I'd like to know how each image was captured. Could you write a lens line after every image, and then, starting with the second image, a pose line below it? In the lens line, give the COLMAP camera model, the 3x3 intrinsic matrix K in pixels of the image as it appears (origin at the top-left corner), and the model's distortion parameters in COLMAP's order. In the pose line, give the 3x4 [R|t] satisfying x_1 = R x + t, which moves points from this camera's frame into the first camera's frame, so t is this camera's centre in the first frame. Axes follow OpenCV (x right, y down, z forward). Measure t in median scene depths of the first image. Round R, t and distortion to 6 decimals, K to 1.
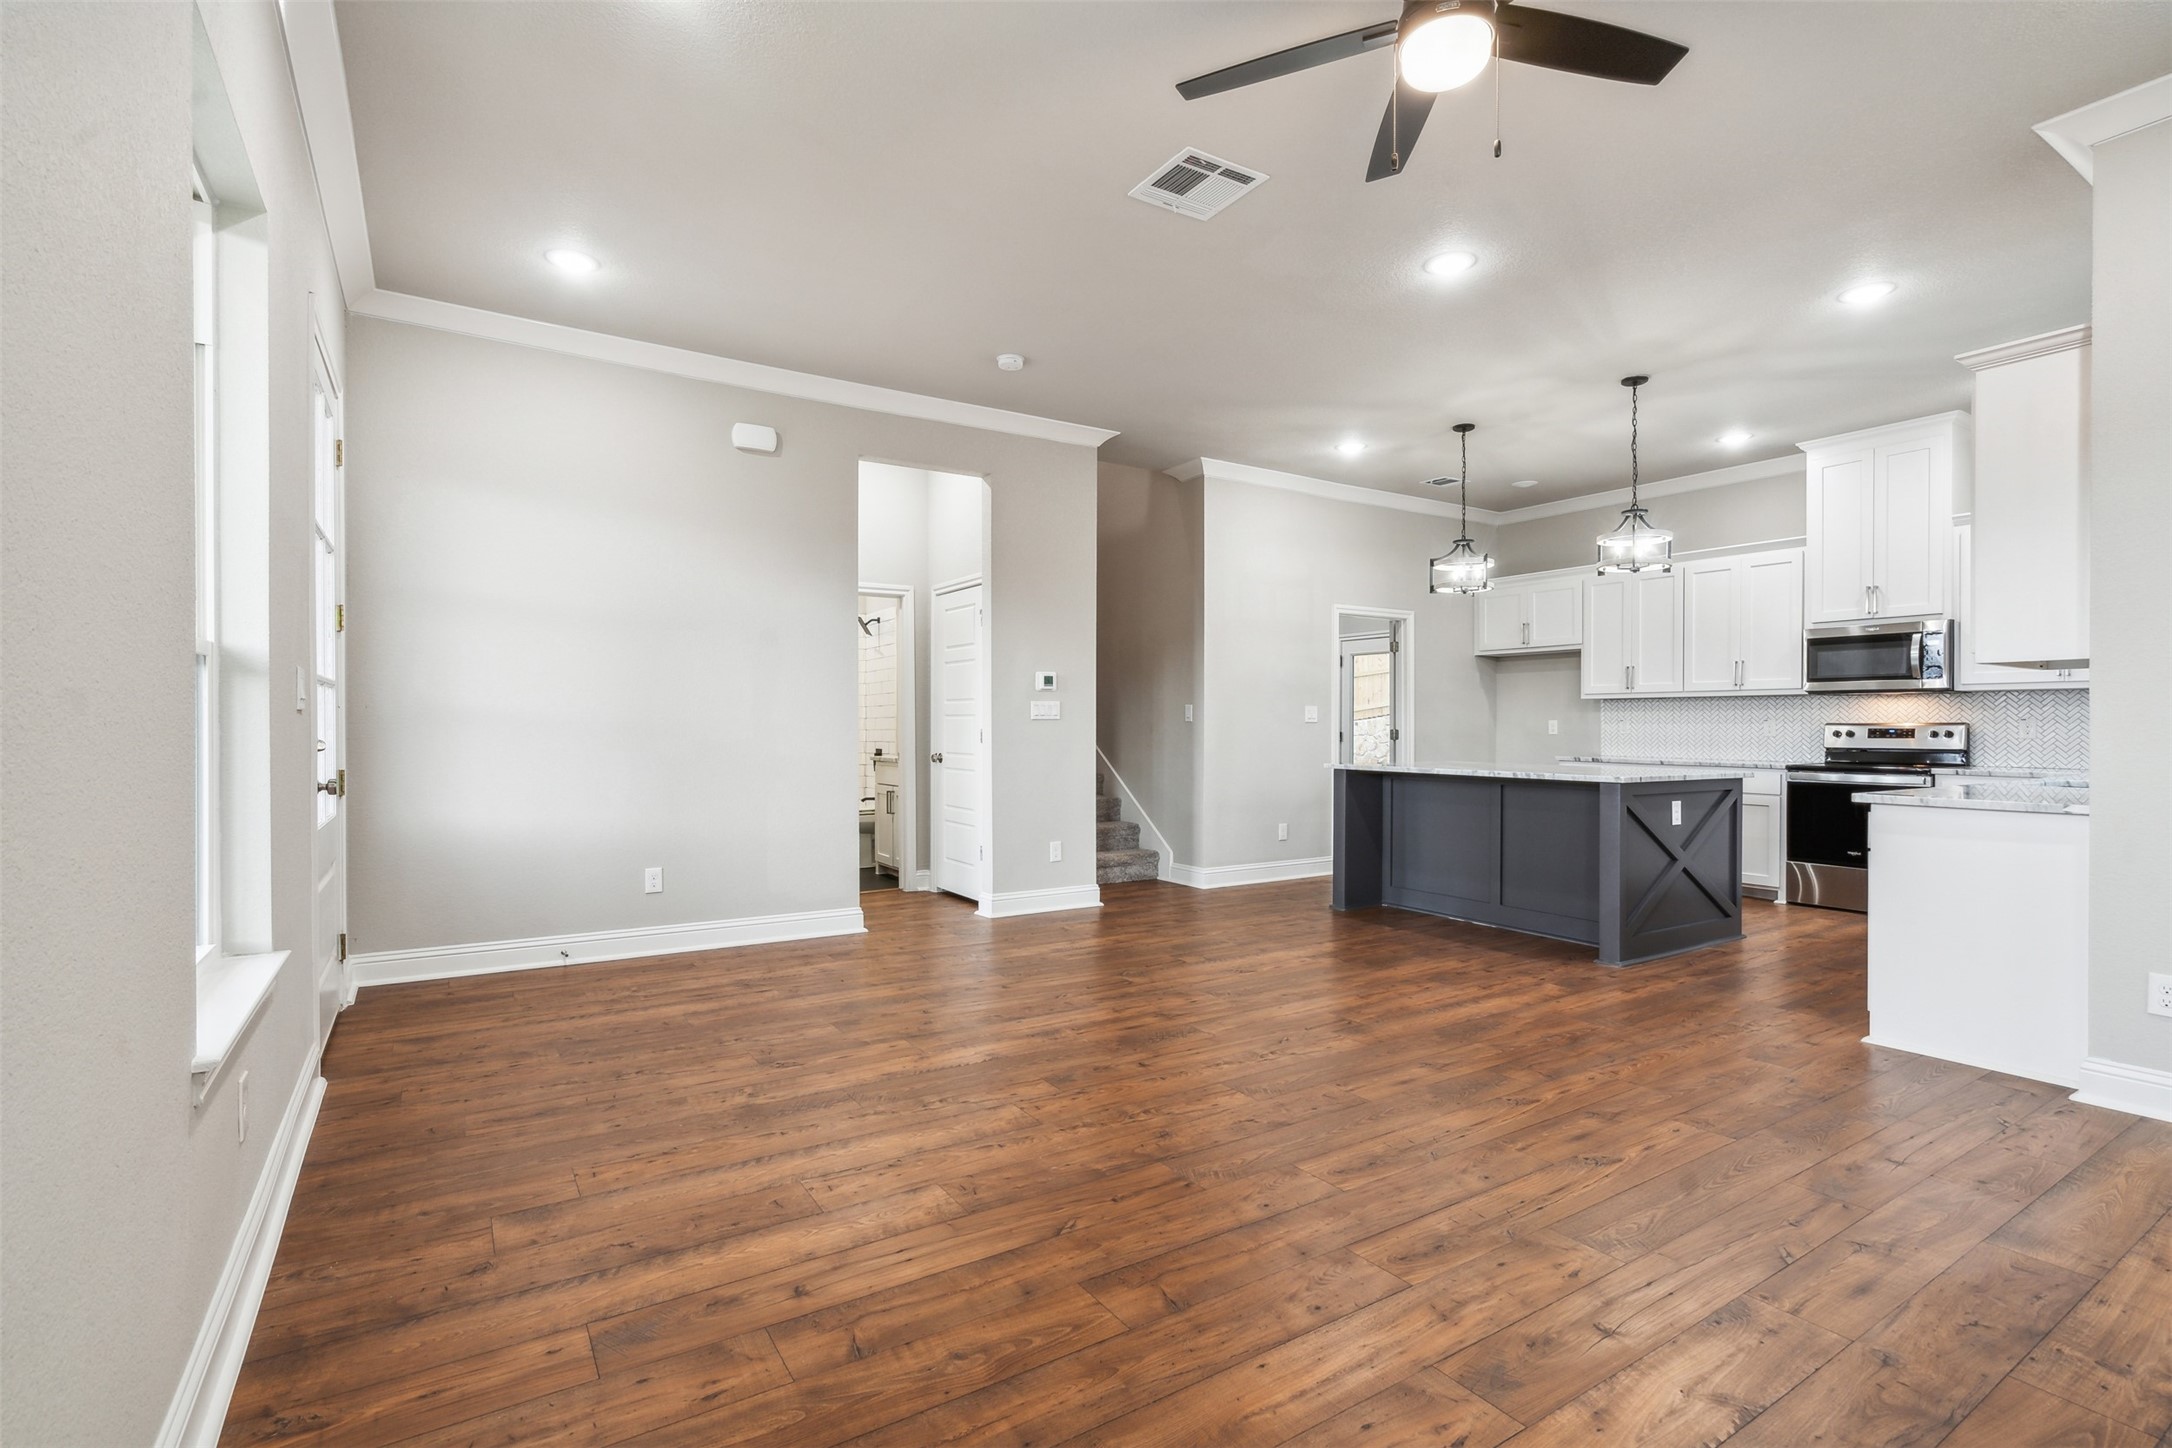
lens RADIAL K [[1000.1, 0, 1081.0], [0, 1000.1, 735.3], [0, 0, 1]] dist [-0.007698, 0.001003]
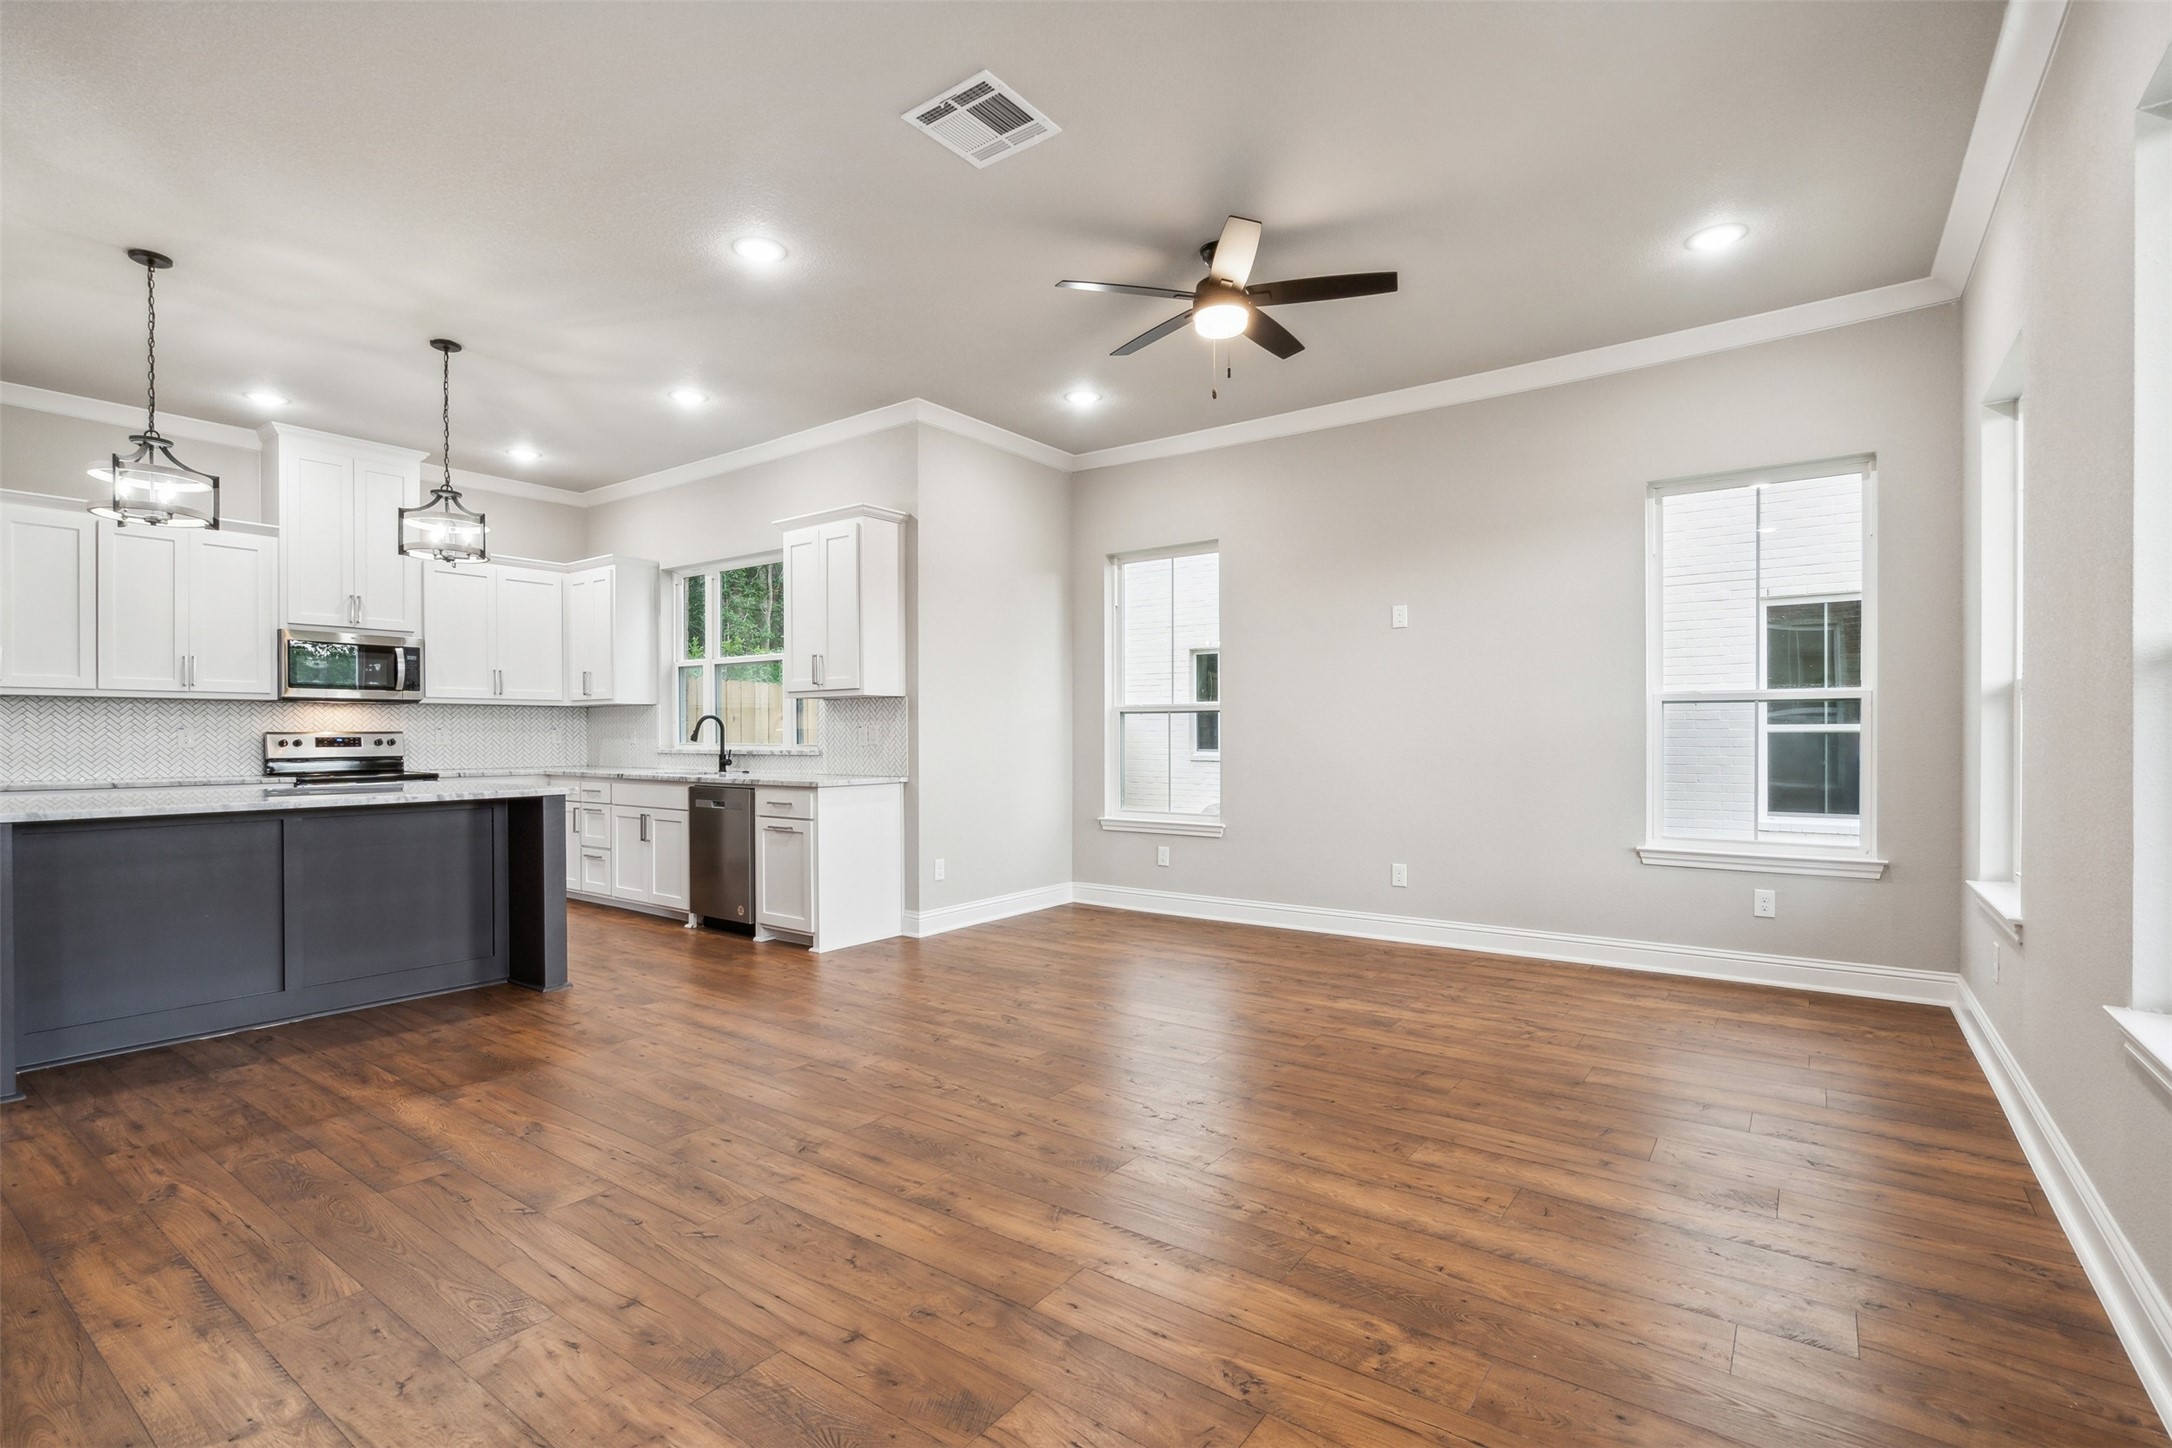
lens RADIAL K [[1000.1, 0, 1081.0], [0, 1000.1, 735.3], [0, 0, 1]] dist [-0.007698, 0.001003]
pose [[-0.359645, -0.002009, 0.933087, -0.647847], [0.011176, 0.999917, 0.006460, -0.011373], [-0.933022, 0.012752, -0.359592, 1.086269]]
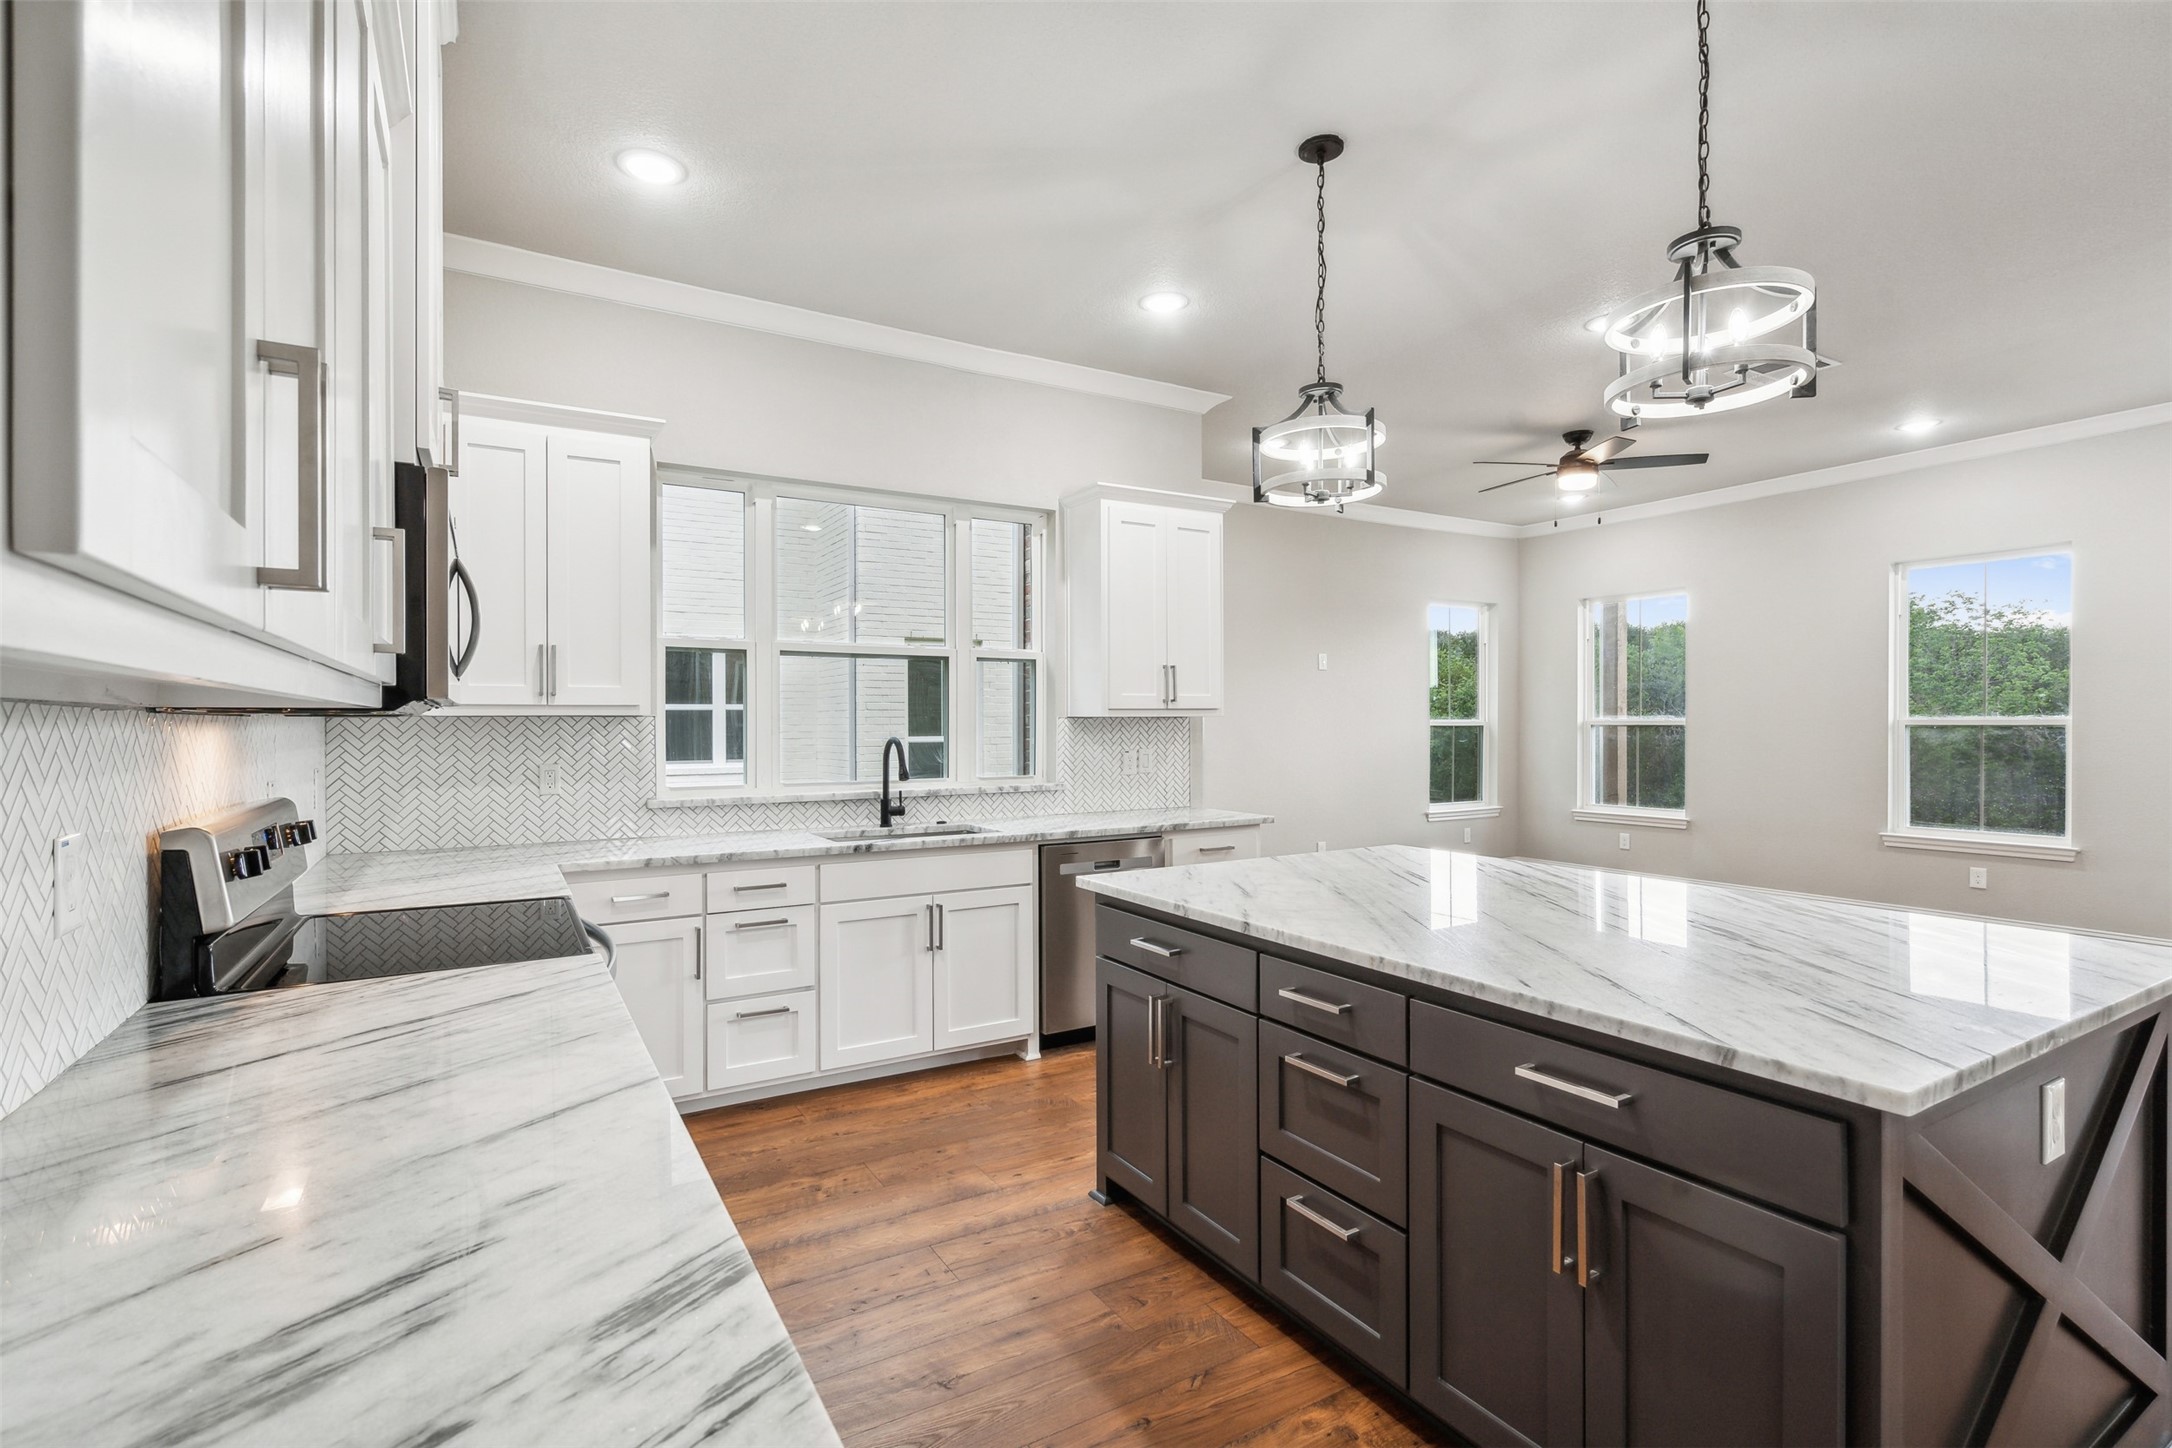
lens RADIAL K [[1000.1, 0, 1081.0], [0, 1000.1, 735.3], [0, 0, 1]] dist [-0.007698, 0.001003]
pose [[-0.999454, 0.001245, 0.033003, 0.912007], [0.002023, 0.999721, 0.023551, -0.069123], [-0.032964, 0.023605, -0.999178, 2.115017]]
